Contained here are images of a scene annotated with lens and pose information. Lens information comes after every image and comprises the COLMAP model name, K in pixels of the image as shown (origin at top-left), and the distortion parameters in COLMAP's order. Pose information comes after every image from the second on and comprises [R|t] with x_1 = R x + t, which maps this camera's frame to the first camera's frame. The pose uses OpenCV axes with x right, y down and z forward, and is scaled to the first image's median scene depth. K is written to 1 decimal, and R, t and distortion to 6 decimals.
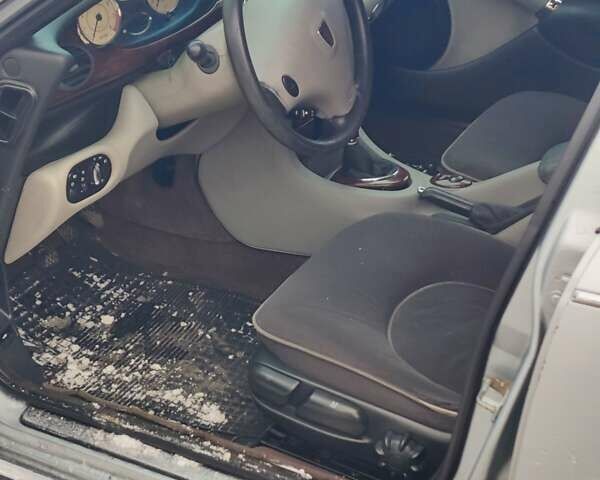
lens RADIAL K [[1257.4, 0, 300.0], [0, 1257.4, 240.0], [0, 0, 1]] dist [0.361937, -0.038717]
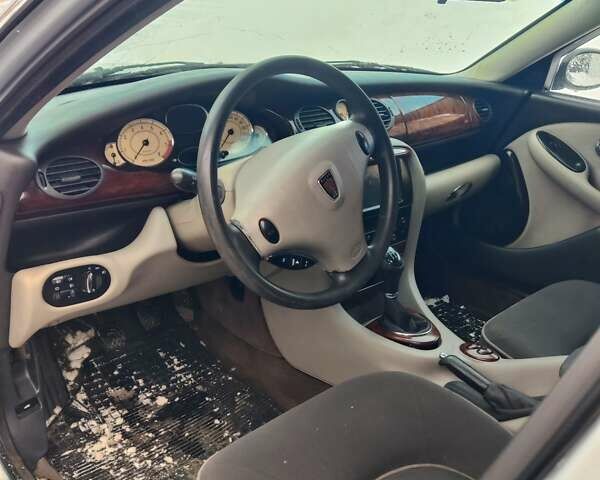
lens RADIAL K [[624.8, 0, 300.0], [0, 624.8, 240.0], [0, 0, 1]] dist [0.016364, 0.002188]
pose [[0.938286, 0.177943, -0.296573, 0.122637], [-0.207854, 0.975483, -0.072311, -0.071815], [0.276435, 0.129492, 0.952269, 0.474646]]
